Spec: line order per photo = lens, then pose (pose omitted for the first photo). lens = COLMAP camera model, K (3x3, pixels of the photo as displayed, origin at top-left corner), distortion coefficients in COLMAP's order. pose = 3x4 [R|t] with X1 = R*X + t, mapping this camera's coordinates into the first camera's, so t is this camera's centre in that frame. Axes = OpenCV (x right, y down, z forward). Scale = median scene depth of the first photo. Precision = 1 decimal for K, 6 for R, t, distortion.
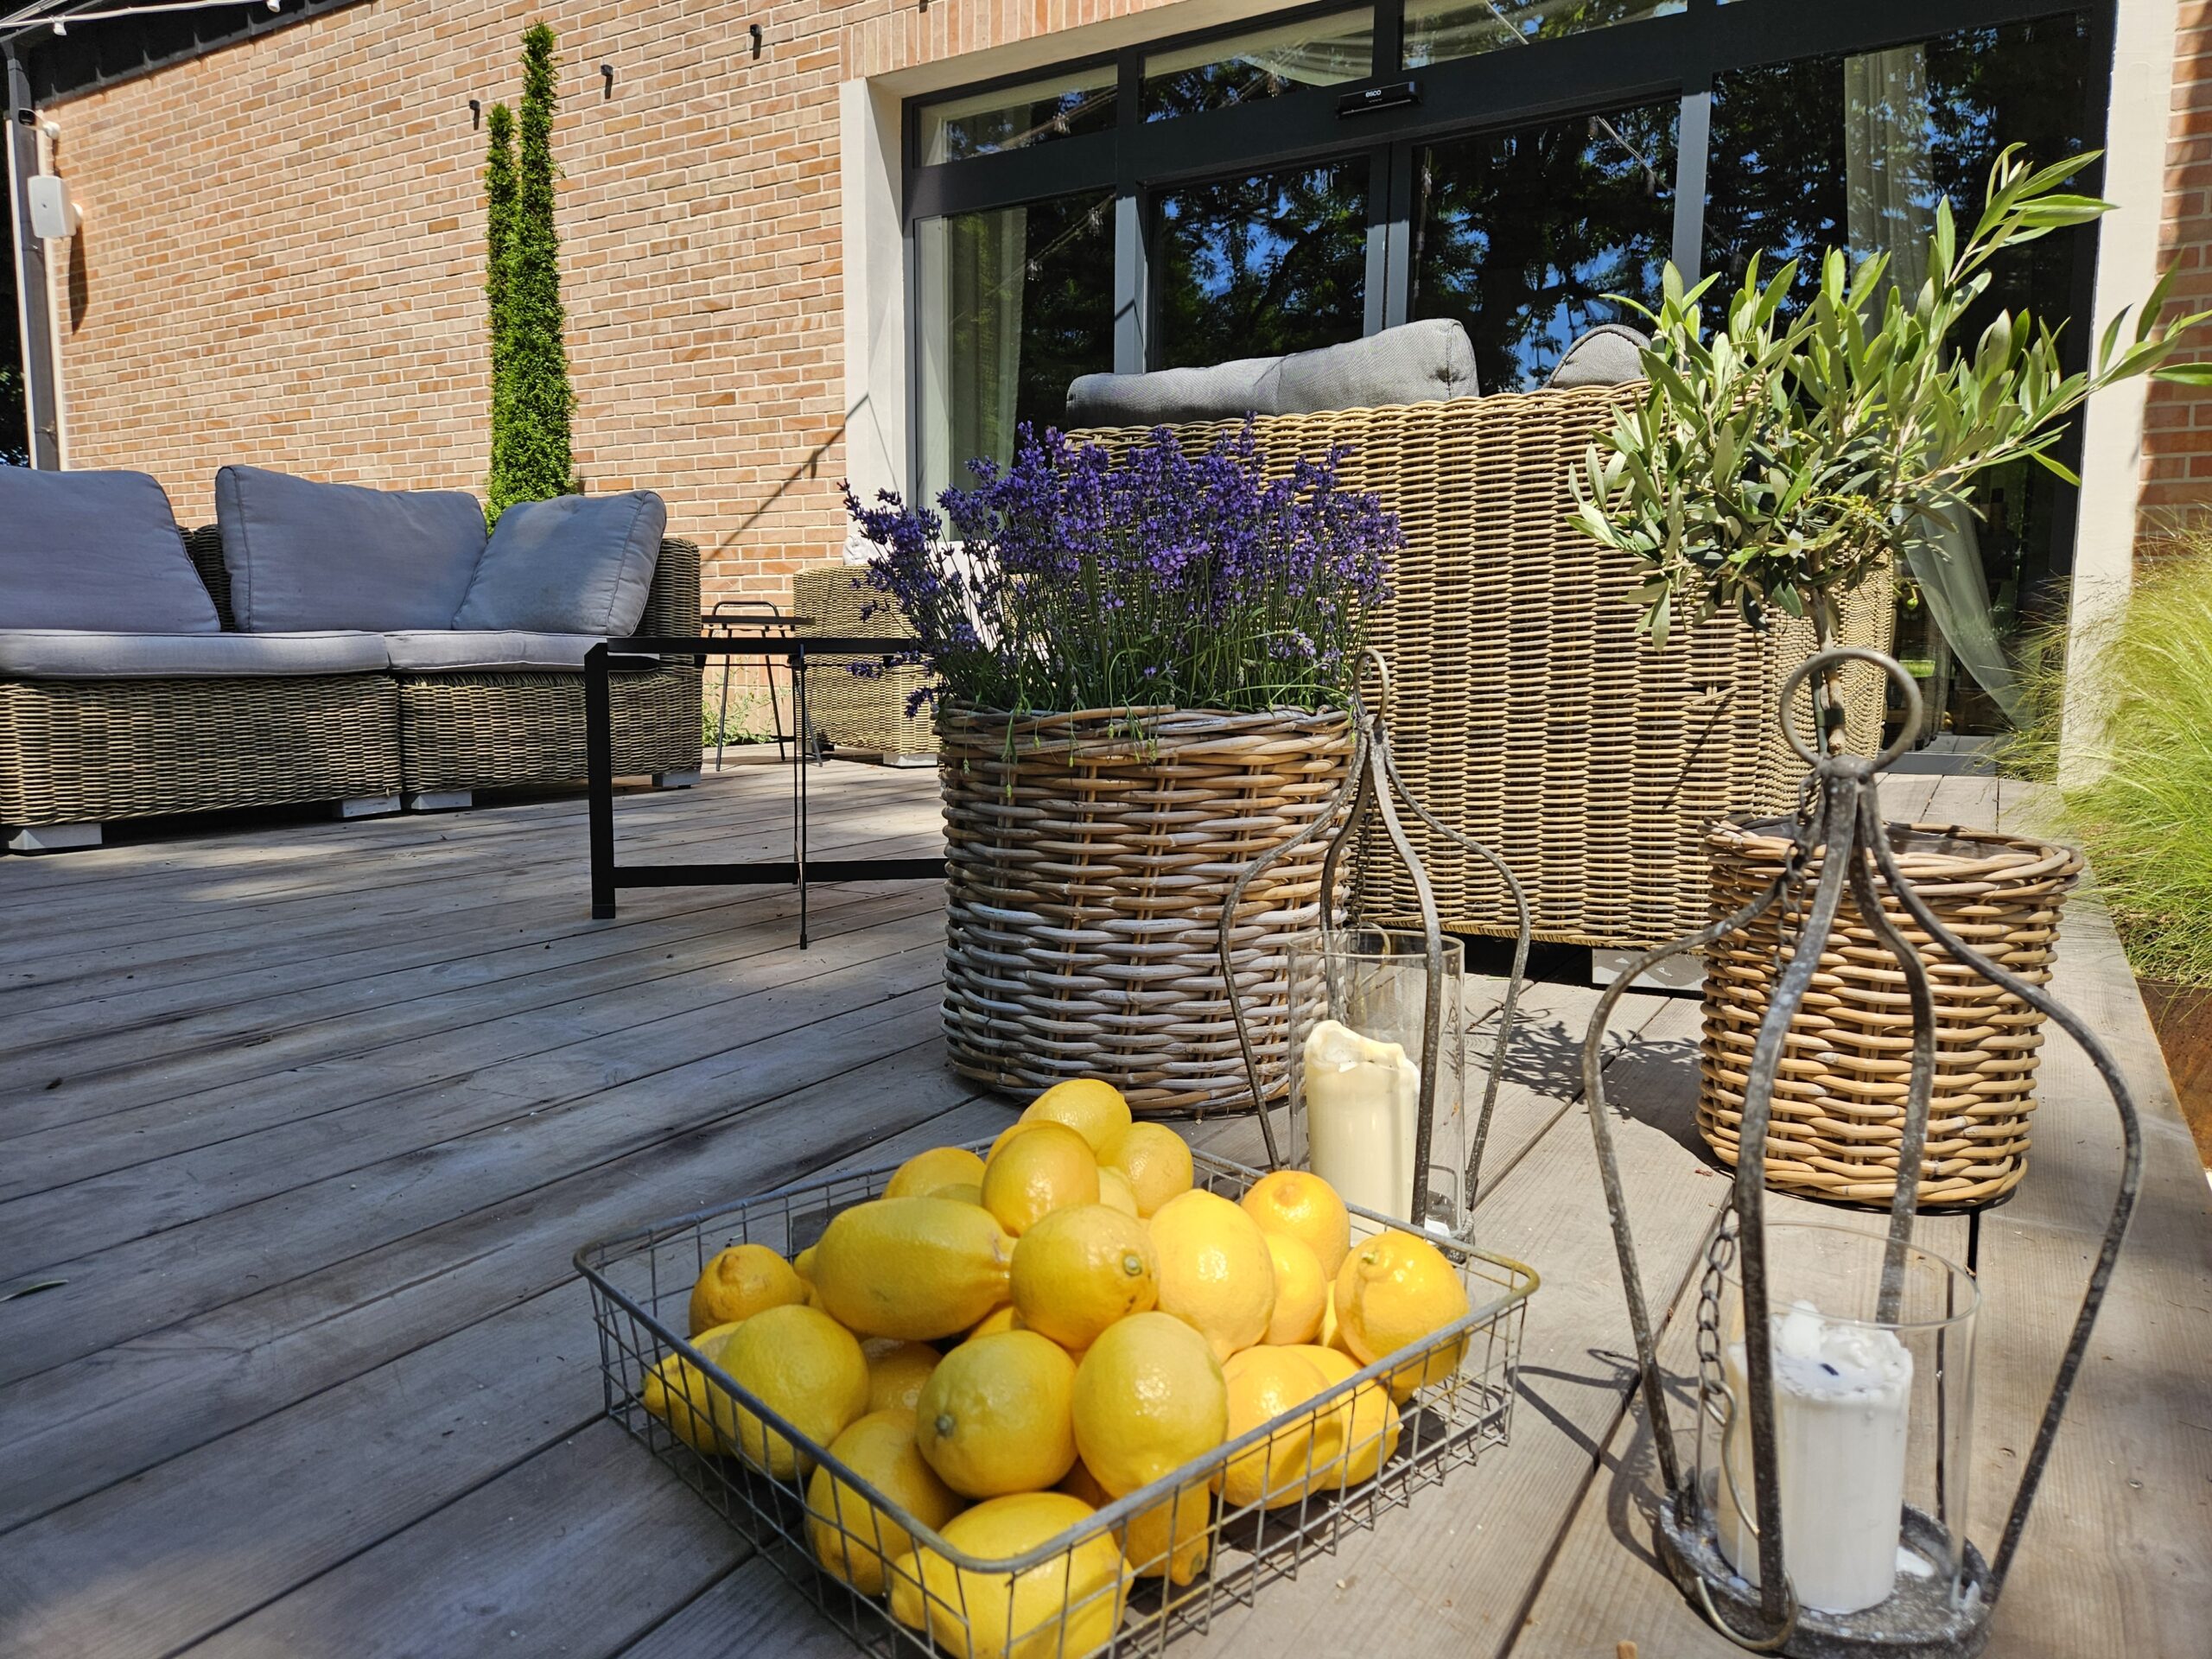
lens RADIAL K [[1484.8, 0, 1106.0], [0, 1484.8, 829.5], [0, 0, 1]] dist [0.077540, -0.069154]
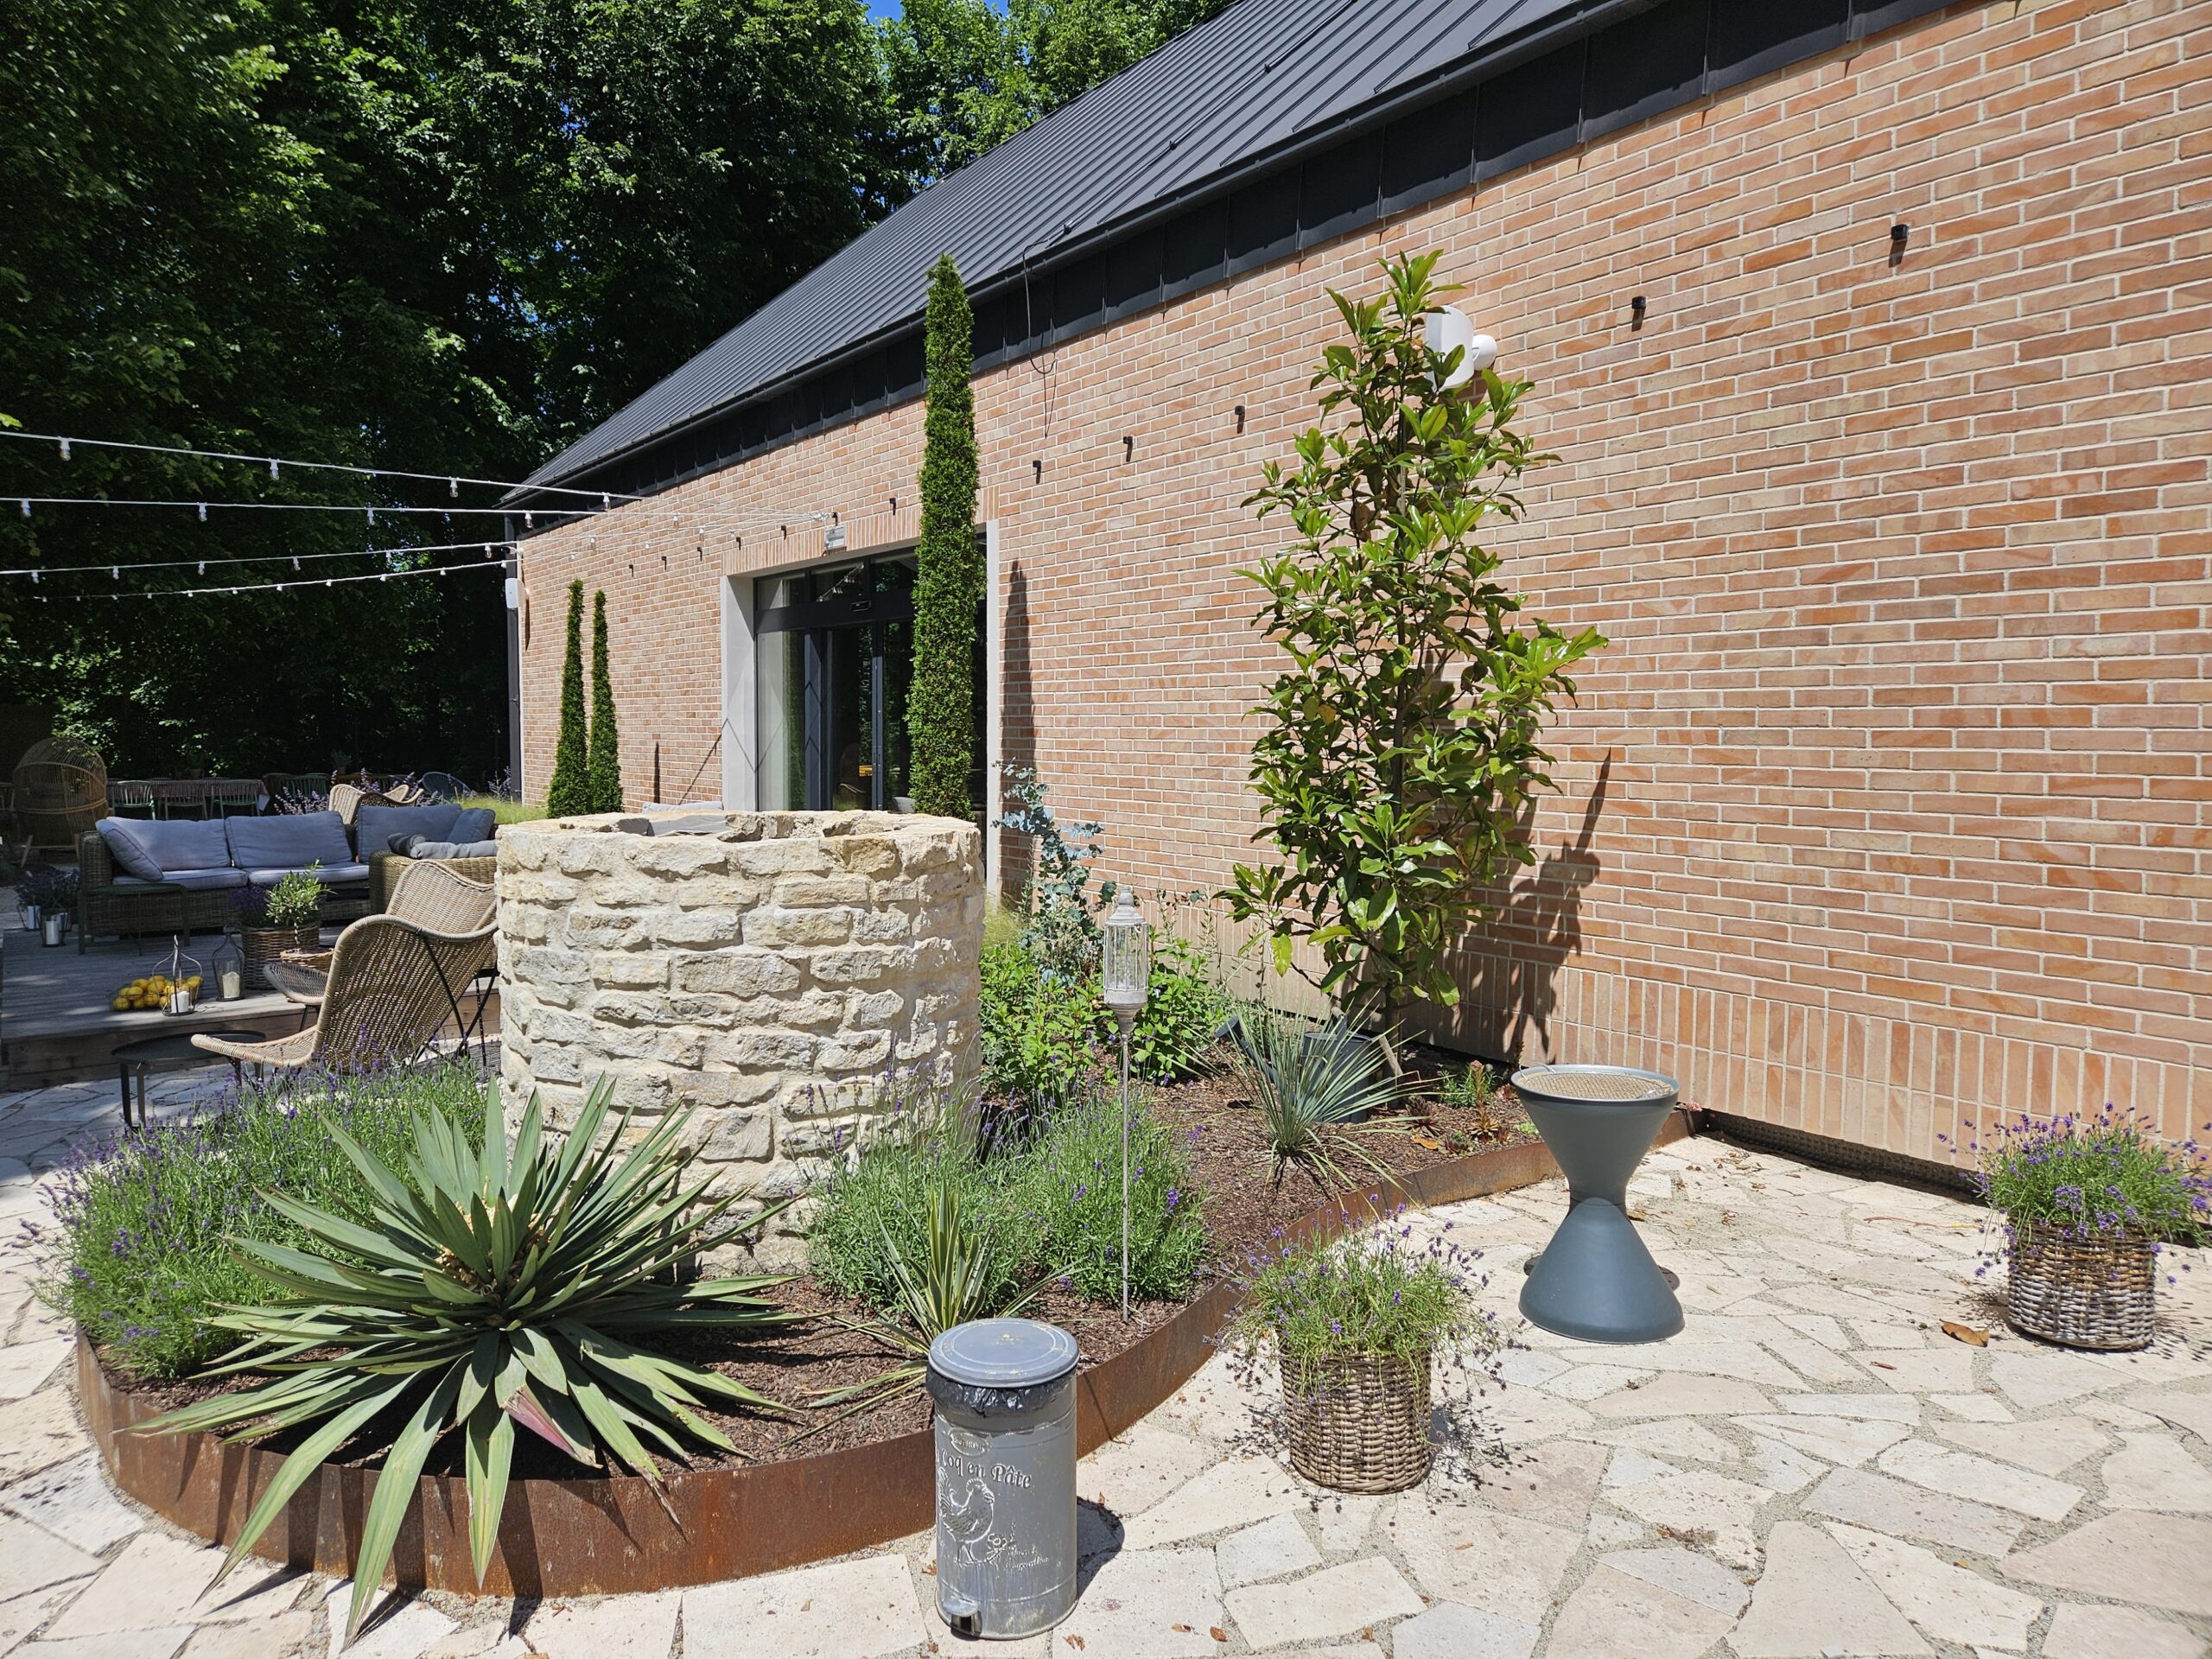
lens RADIAL K [[1470.8, 0, 1077.0], [0, 1470.8, 818.4], [0, 0, 1]] dist [0.086412, -0.074138]
pose [[0.917625, 0.023403, -0.396757, 1.083823], [-0.054831, 0.996174, -0.068055, -0.042737], [0.393646, 0.084204, 0.915397, -0.657113]]
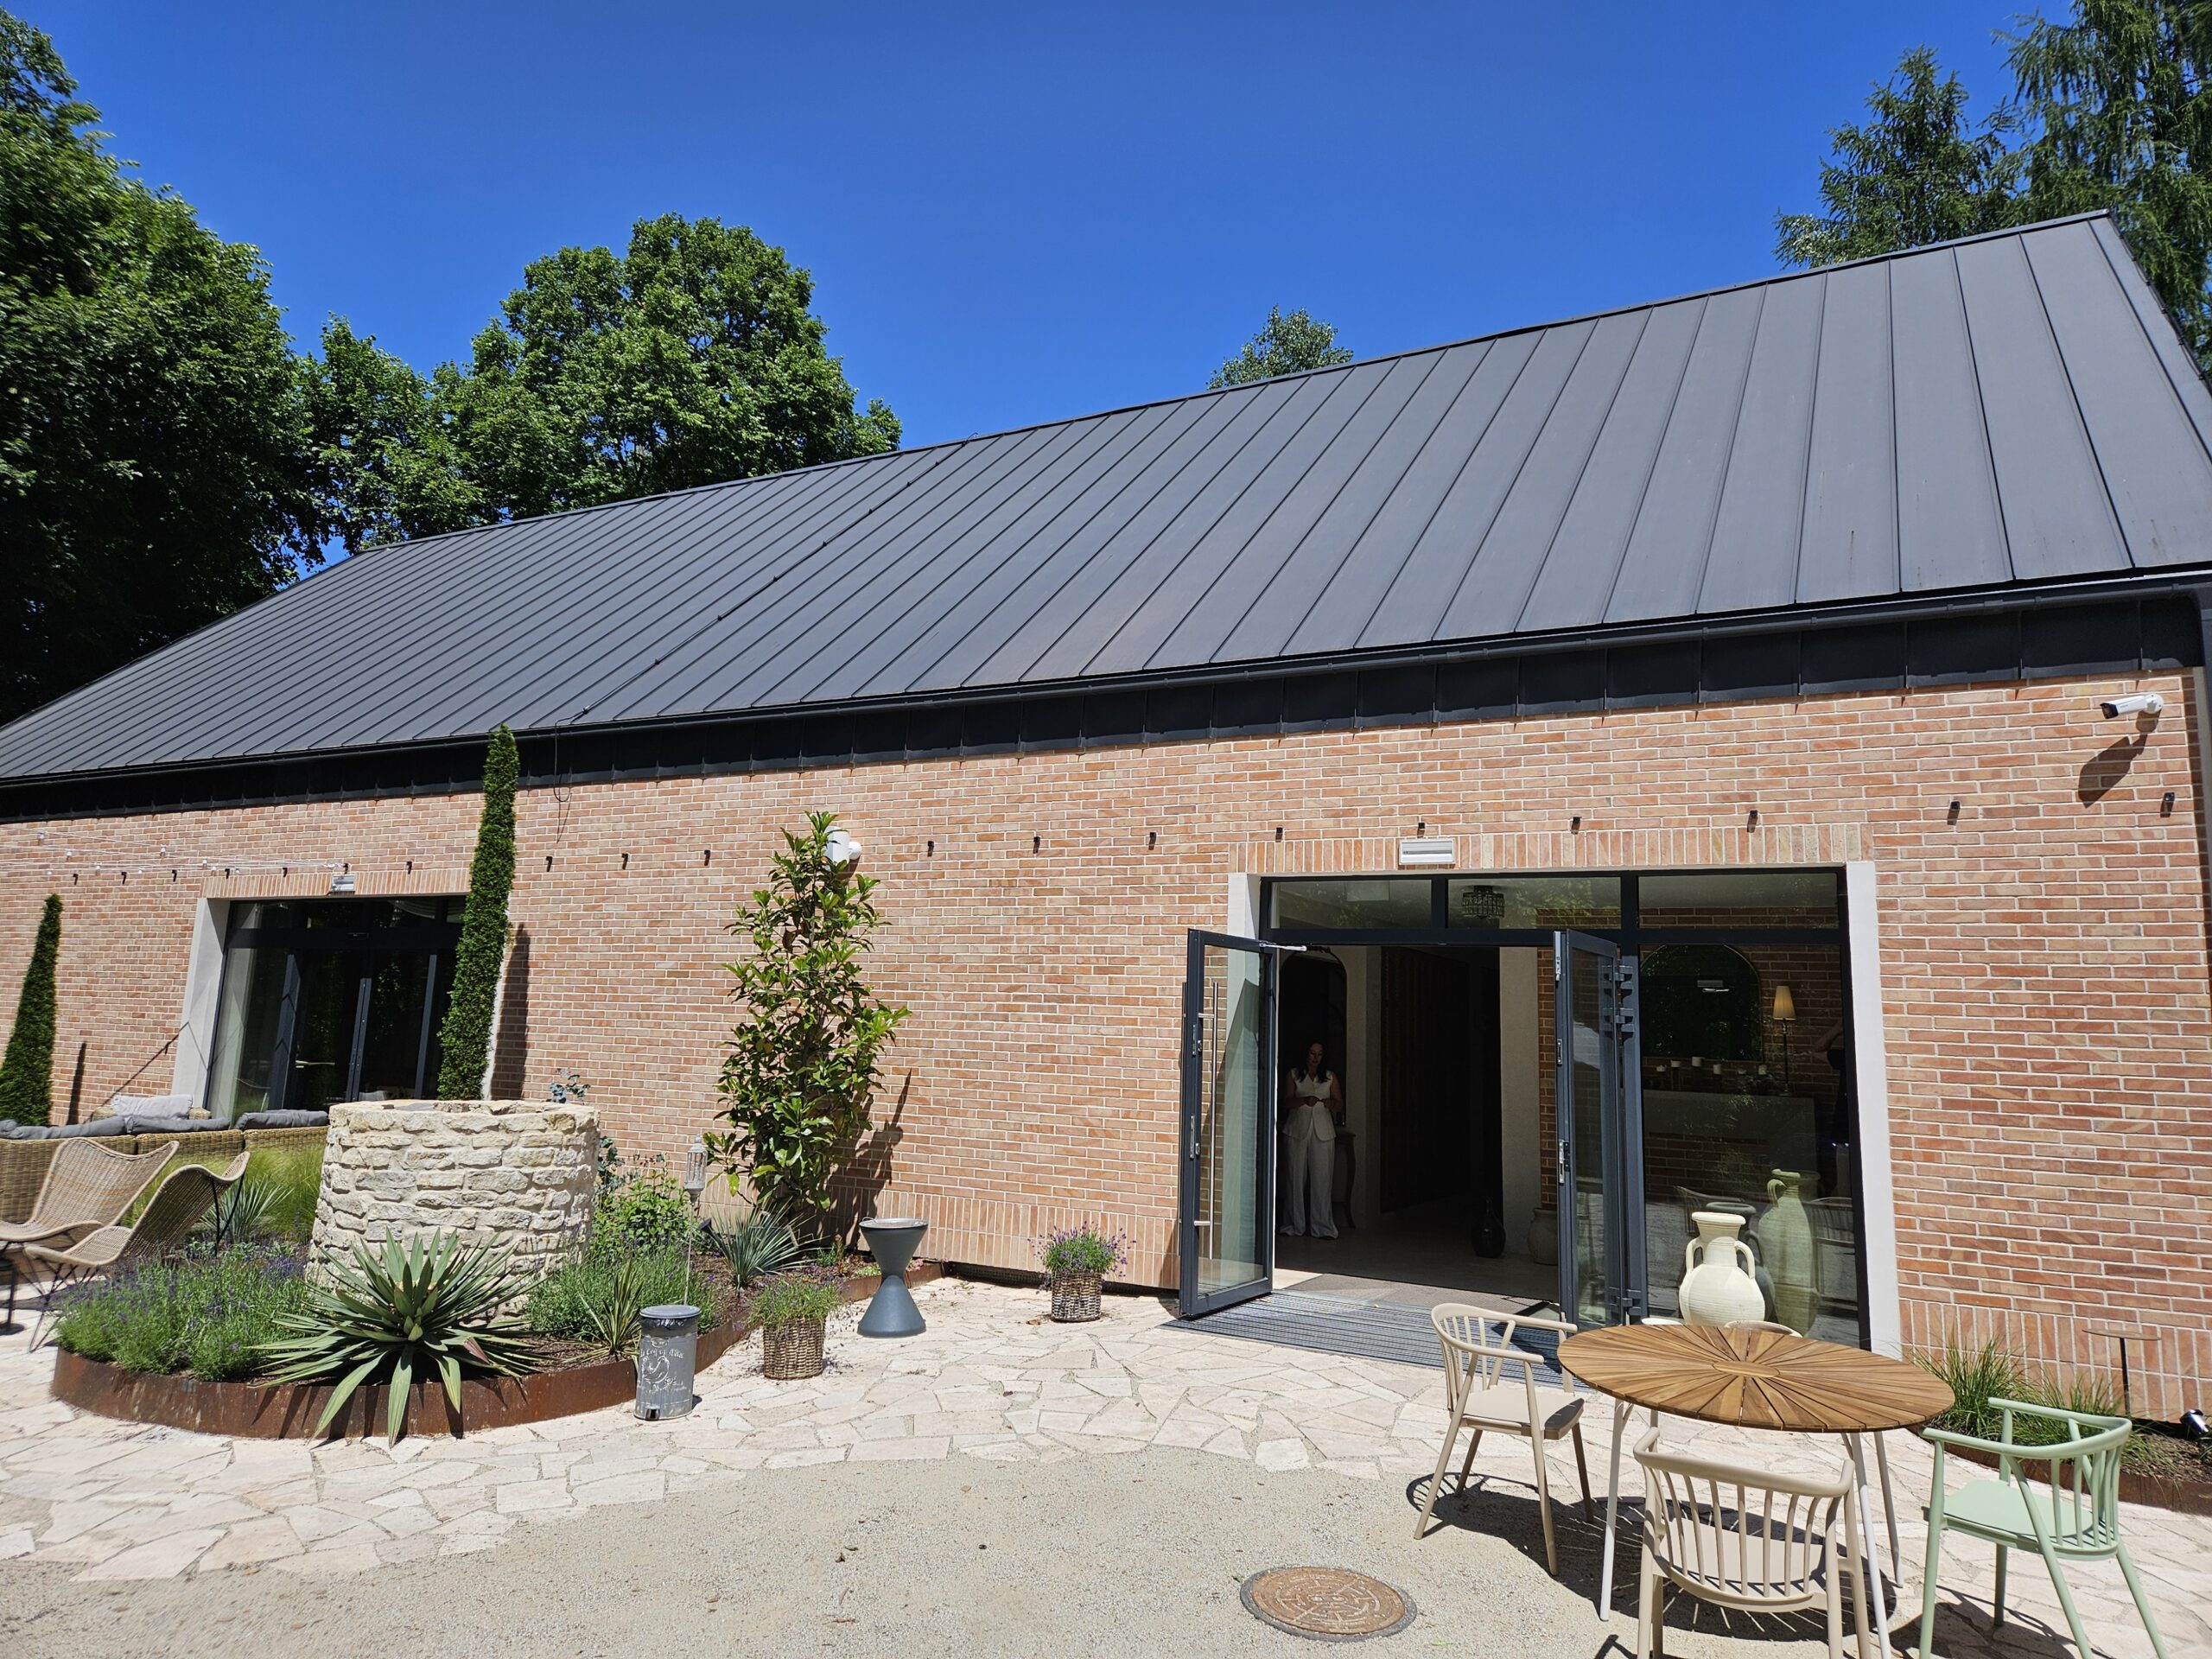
lens RADIAL K [[1454.2, 0, 1097.4], [0, 1454.2, 802.2], [0, 0, 1]] dist [0.086020, -0.067175]
pose [[0.998448, 0.038206, 0.040519, 1.154425], [-0.024726, 0.956044, -0.292180, 0.027894], [-0.049901, 0.290724, 0.955505, -1.401938]]
